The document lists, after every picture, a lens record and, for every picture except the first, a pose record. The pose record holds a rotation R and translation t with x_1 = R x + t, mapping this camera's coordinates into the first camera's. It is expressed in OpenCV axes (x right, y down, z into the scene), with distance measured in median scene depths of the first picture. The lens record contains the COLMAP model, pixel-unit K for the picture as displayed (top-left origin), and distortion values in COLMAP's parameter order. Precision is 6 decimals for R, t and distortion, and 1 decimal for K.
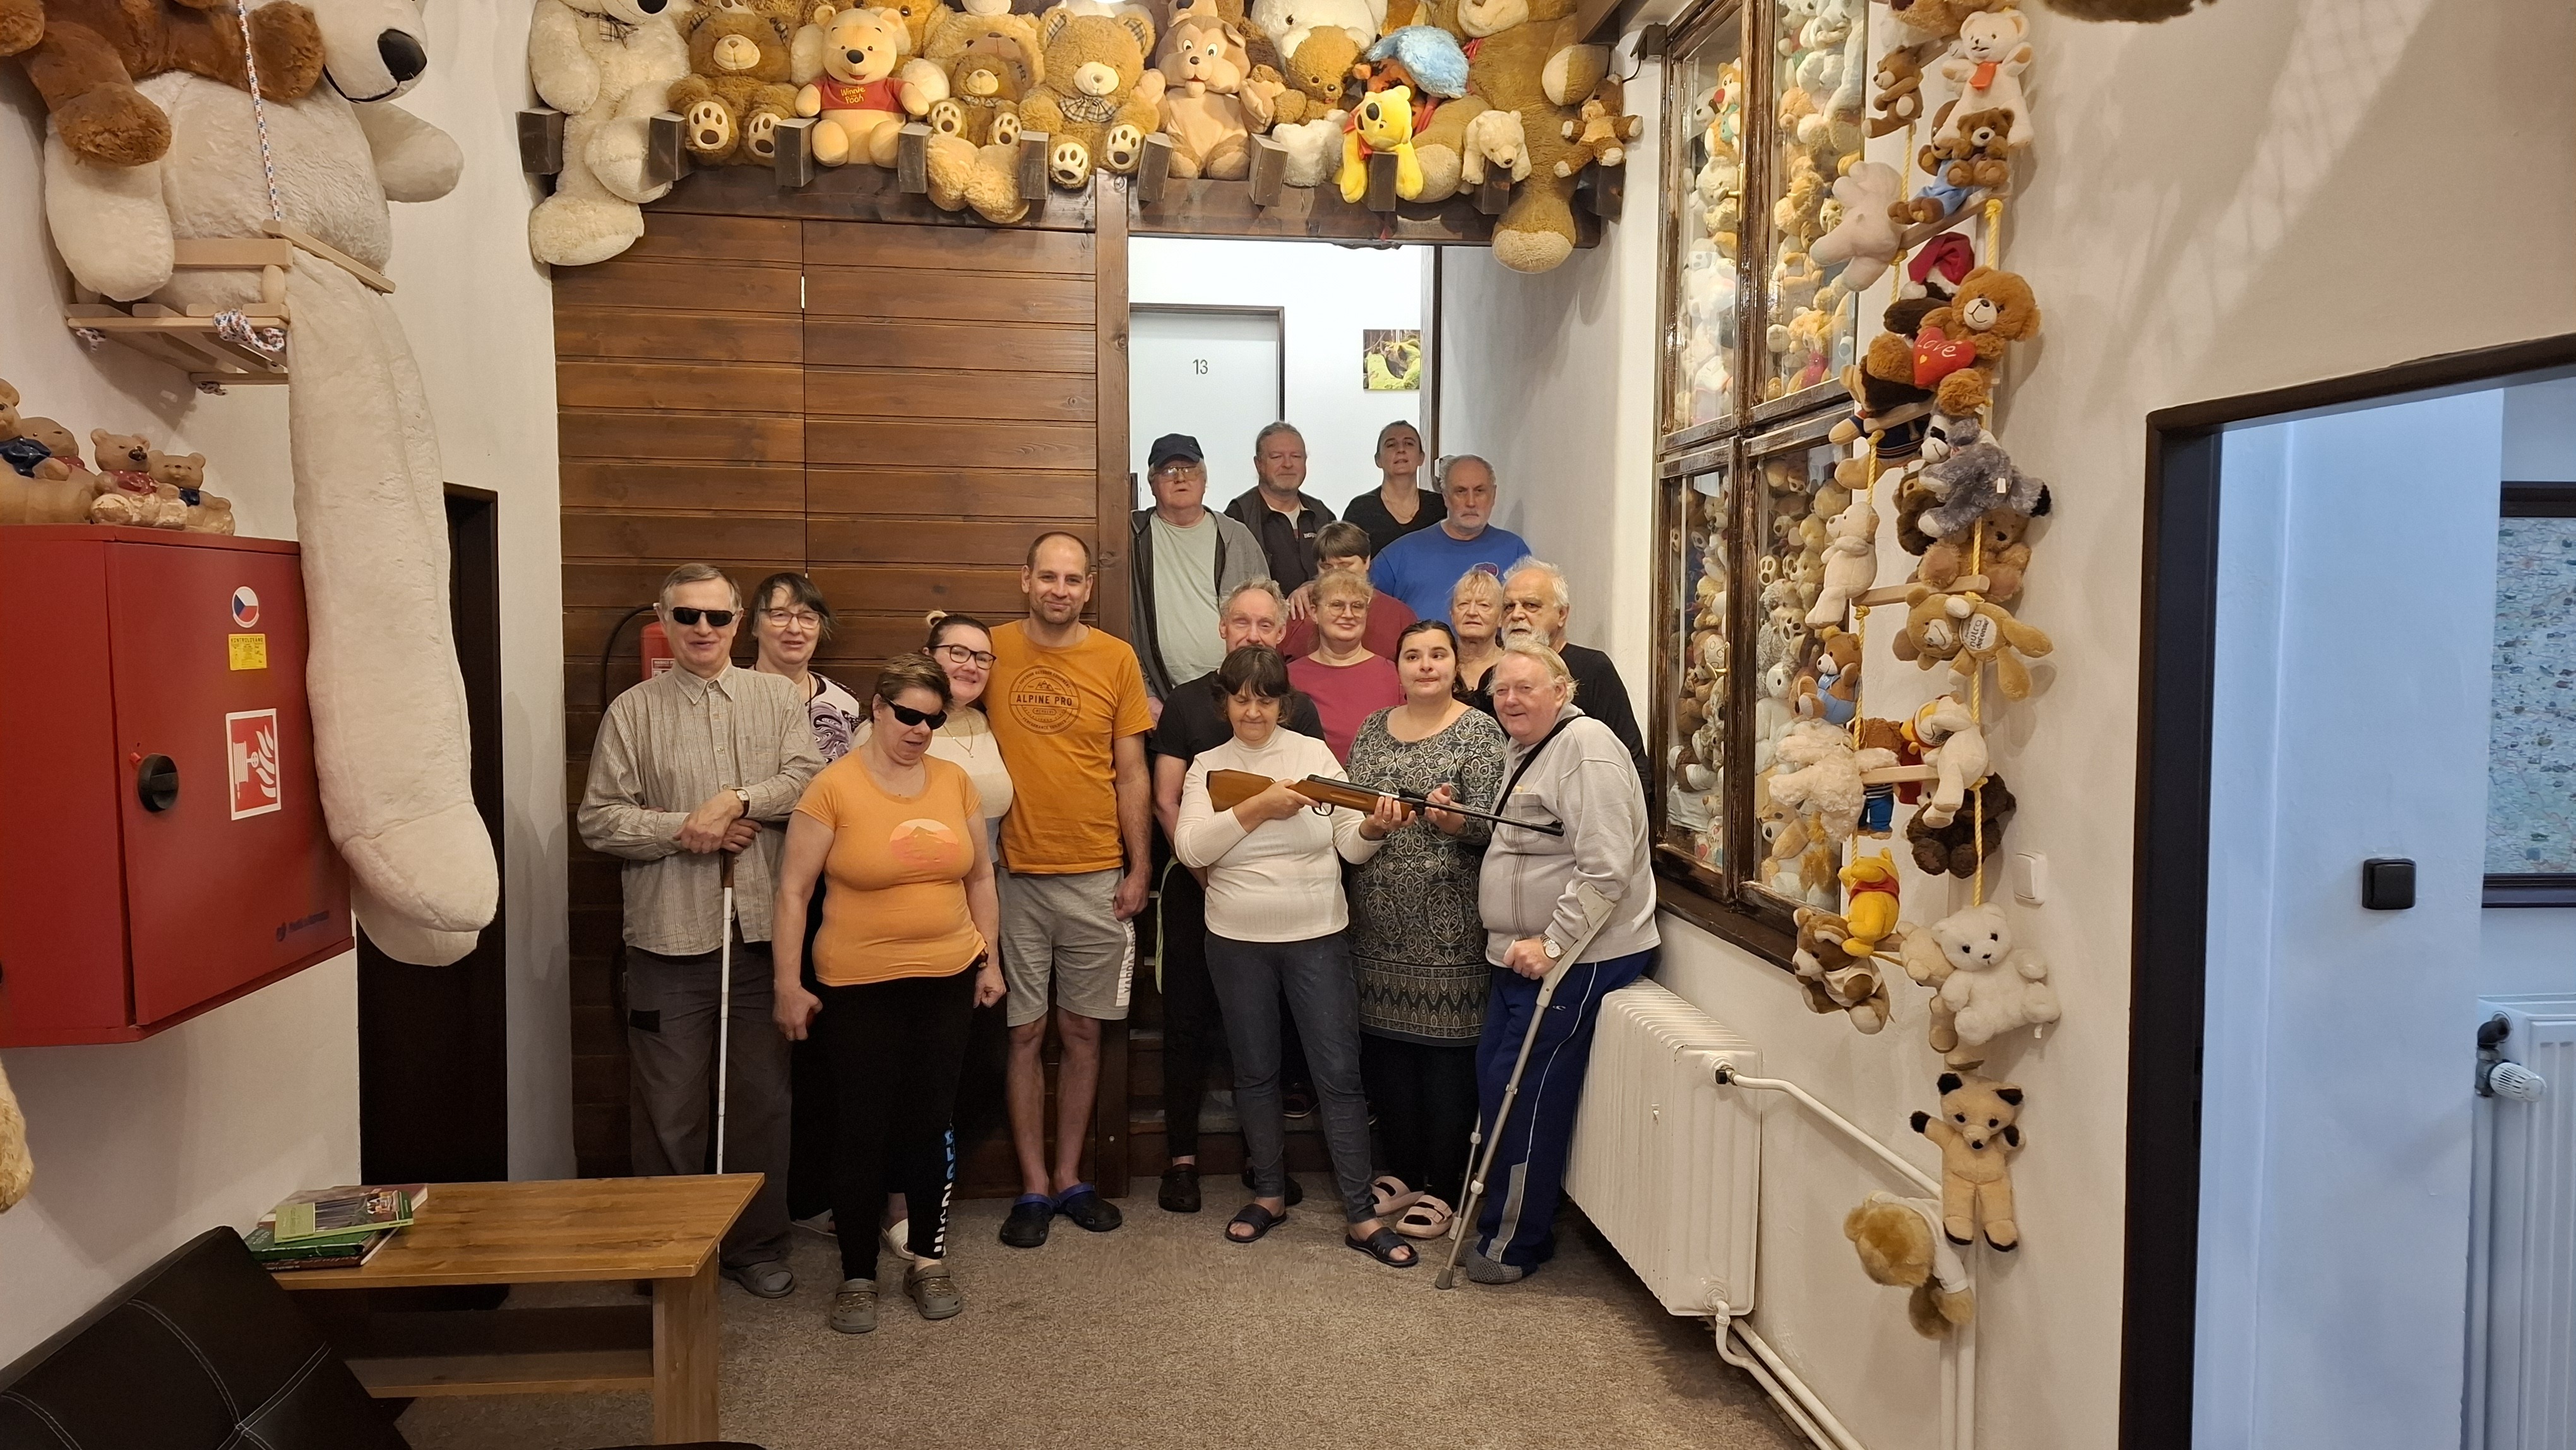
lens RADIAL K [[1796.5, 0, 1288.0], [0, 1796.5, 725.0], [0, 0, 1]] dist [0.053181, -0.000657]
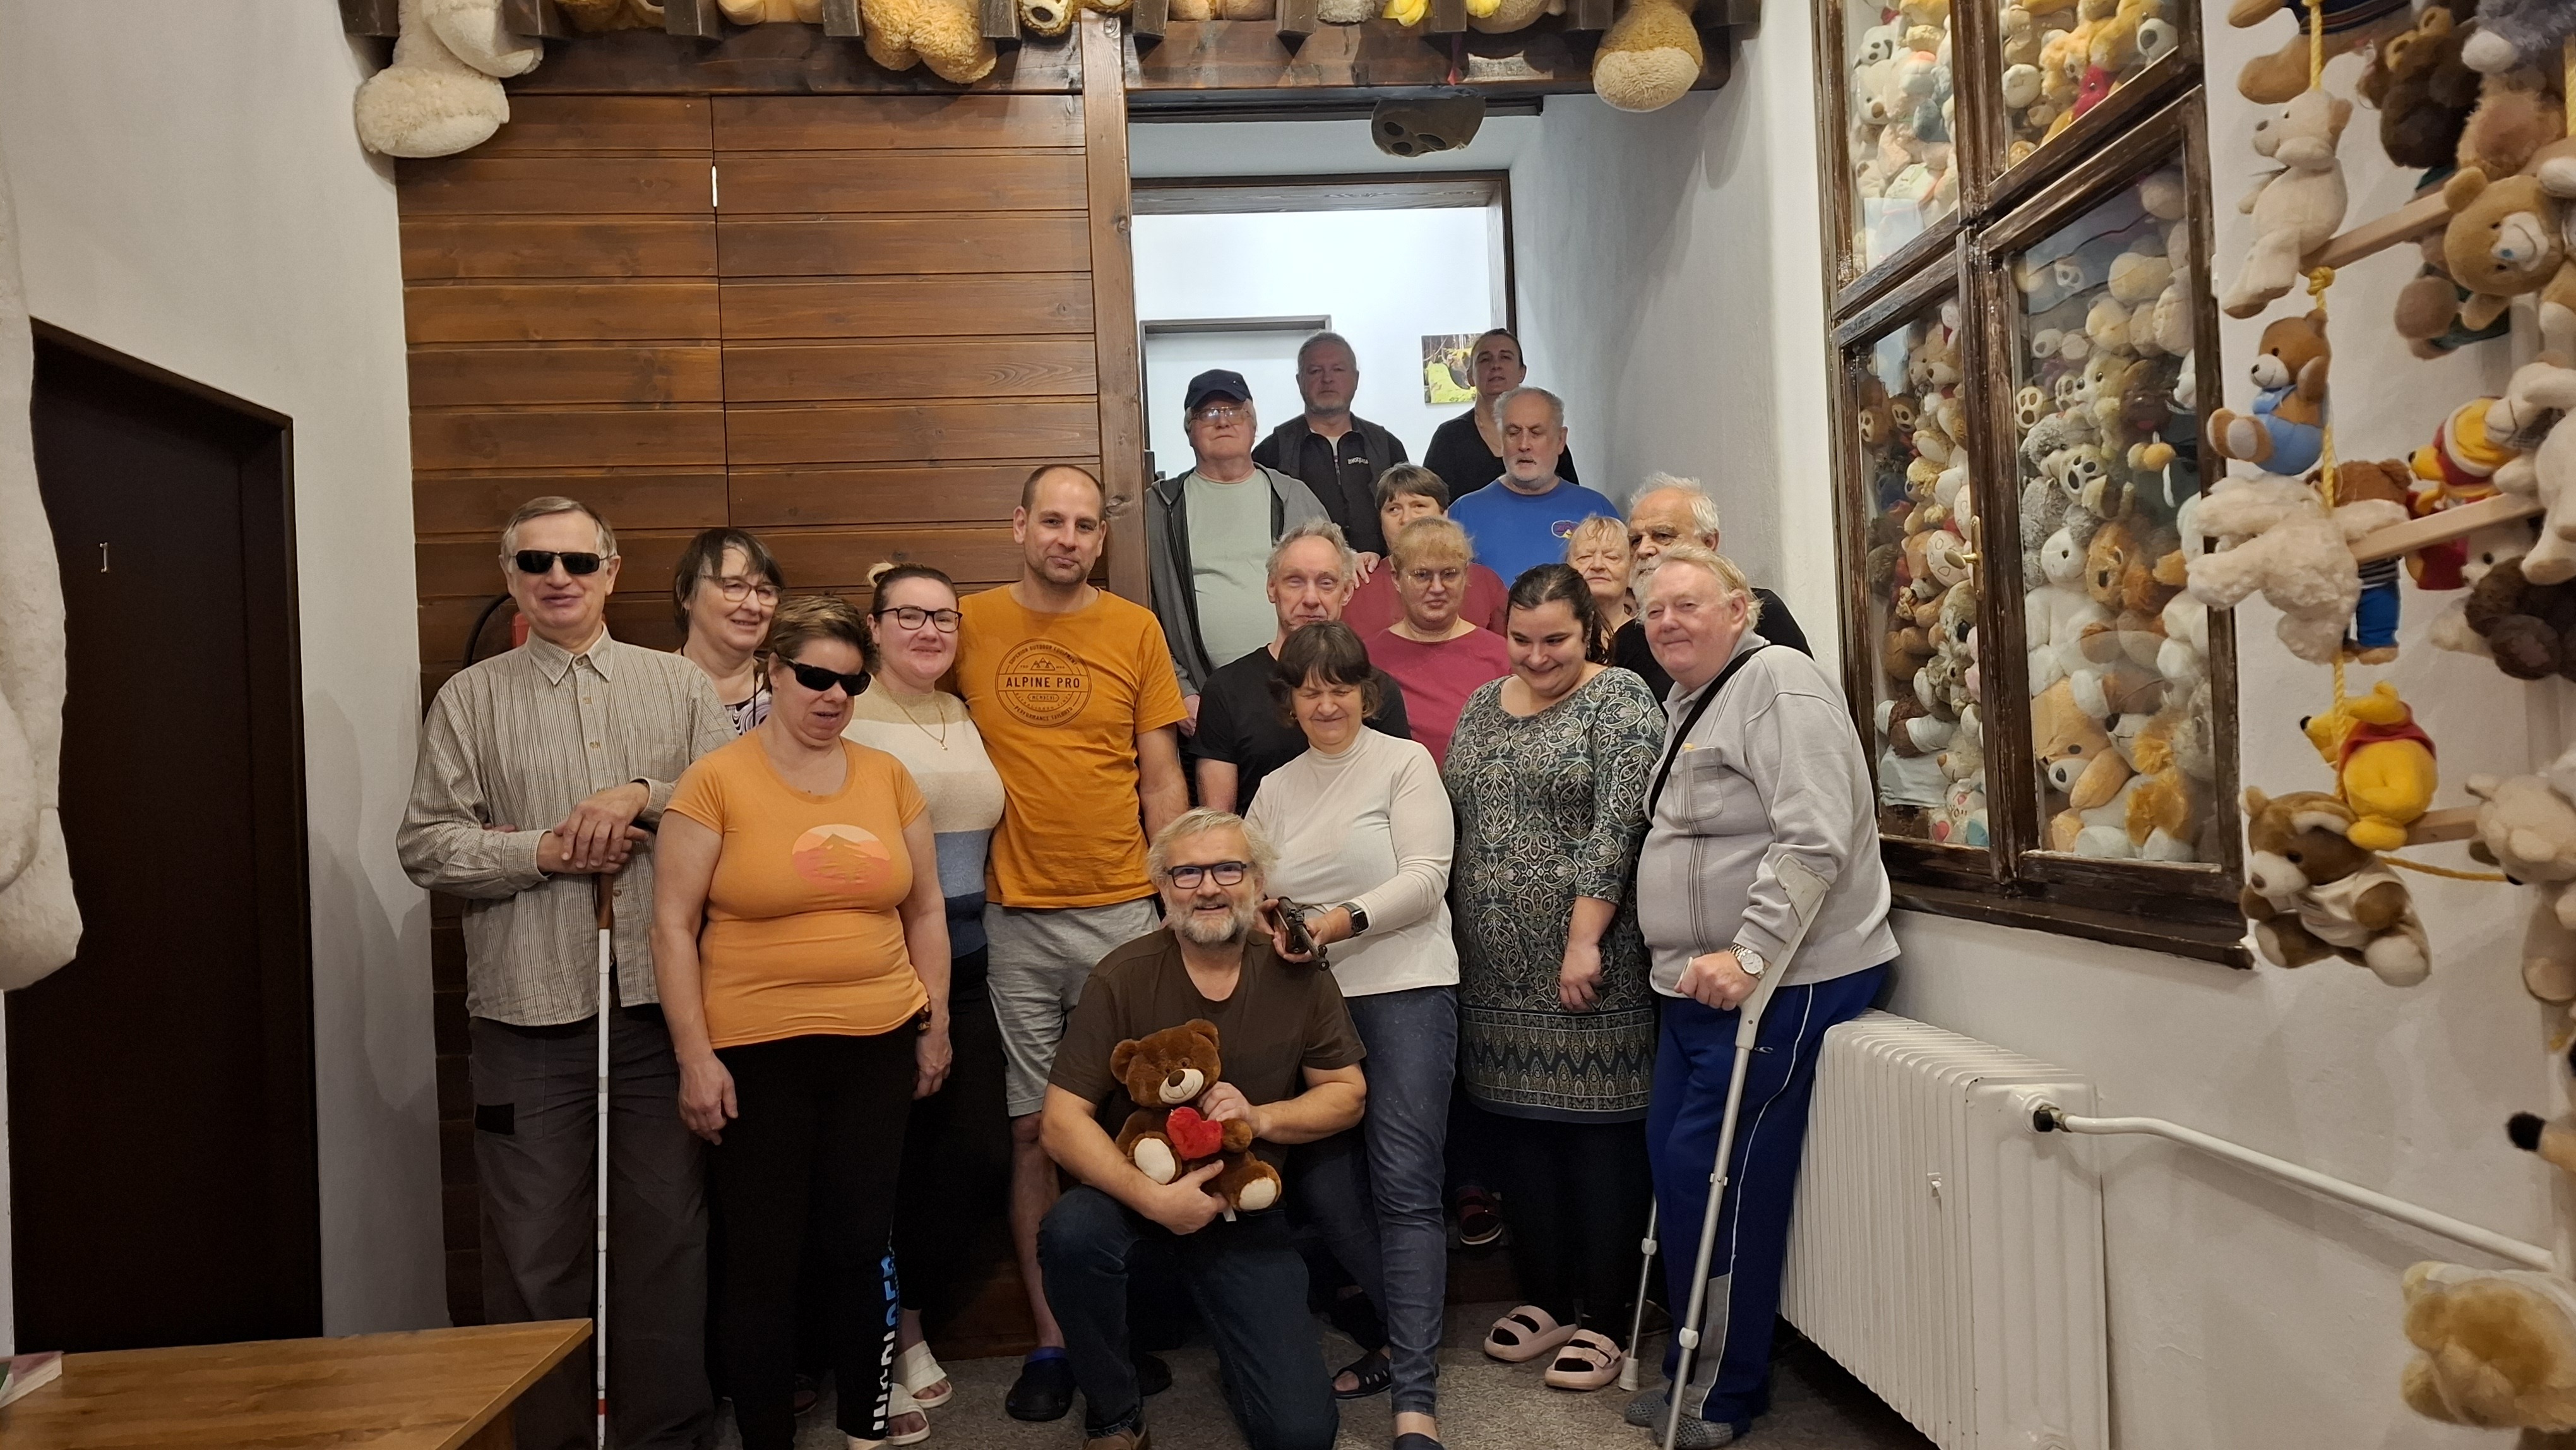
lens RADIAL K [[1793.0, 0, 1279.1], [0, 1793.0, 760.3], [0, 0, 1]] dist [0.029190, -0.002328]
pose [[0.997858, -0.052601, -0.038896, -0.007125], [0.049800, 0.996319, -0.069779, 0.077788], [0.042424, 0.067693, 0.996804, 0.258662]]
